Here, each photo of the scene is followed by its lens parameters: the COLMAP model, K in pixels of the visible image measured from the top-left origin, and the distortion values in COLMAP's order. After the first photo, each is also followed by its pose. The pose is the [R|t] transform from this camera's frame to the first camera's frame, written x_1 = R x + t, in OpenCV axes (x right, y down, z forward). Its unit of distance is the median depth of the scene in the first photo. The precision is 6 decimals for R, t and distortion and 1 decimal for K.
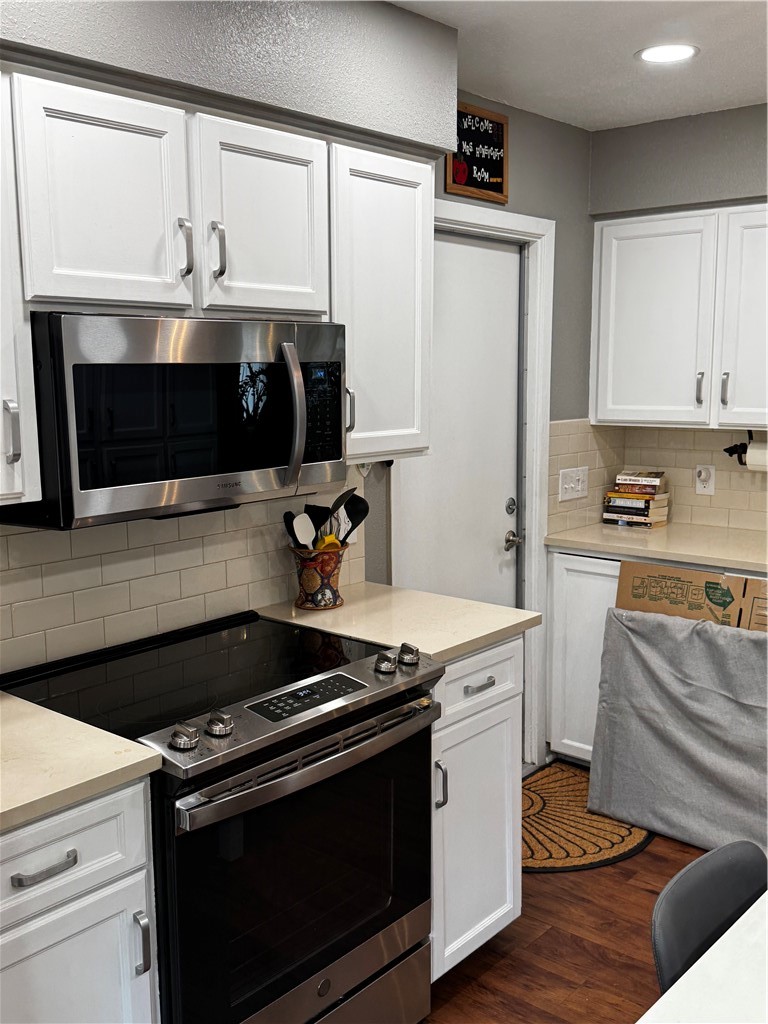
lens RADIAL K [[1014.4, 0, 383.4], [0, 1014.4, 512.3], [0, 0, 1]] dist [0.063923, 0.000000]
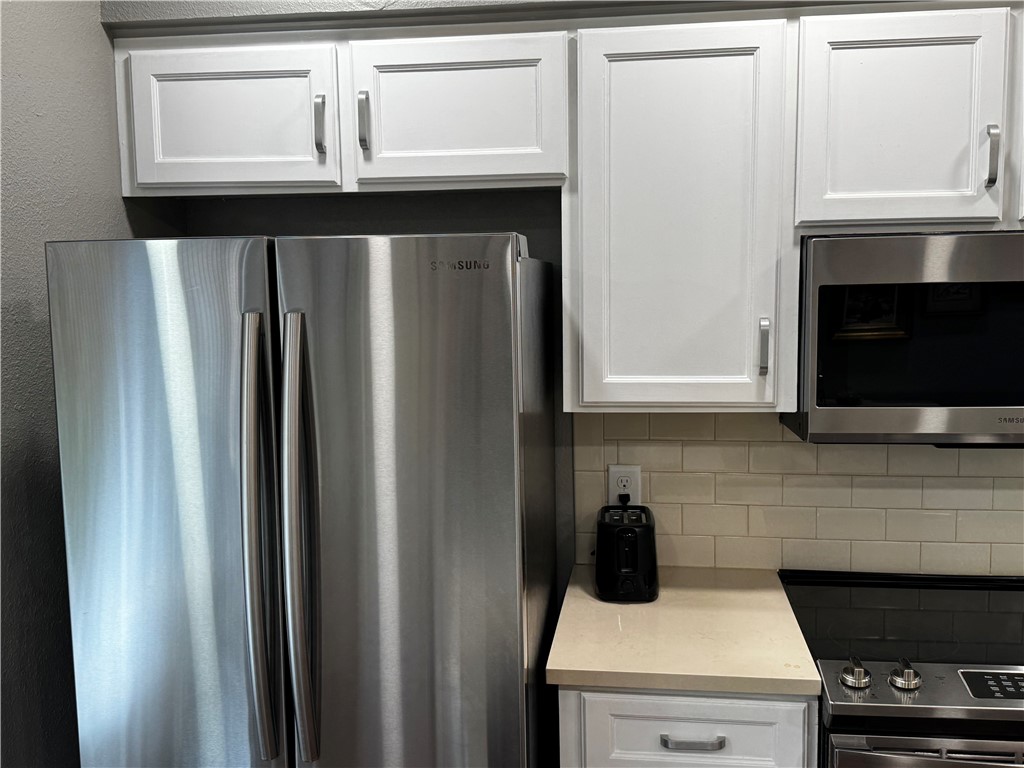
lens RADIAL K [[1014.4, 0, 511.7], [0, 1014.4, 381.8], [0, 0, 1]] dist [0.063923, 0.000000]
pose [[0.566999, 0.091386, -0.818633, 0.365474], [-0.113303, 0.993033, 0.032379, -0.044518], [0.815889, 0.074395, 0.573403, 0.152800]]
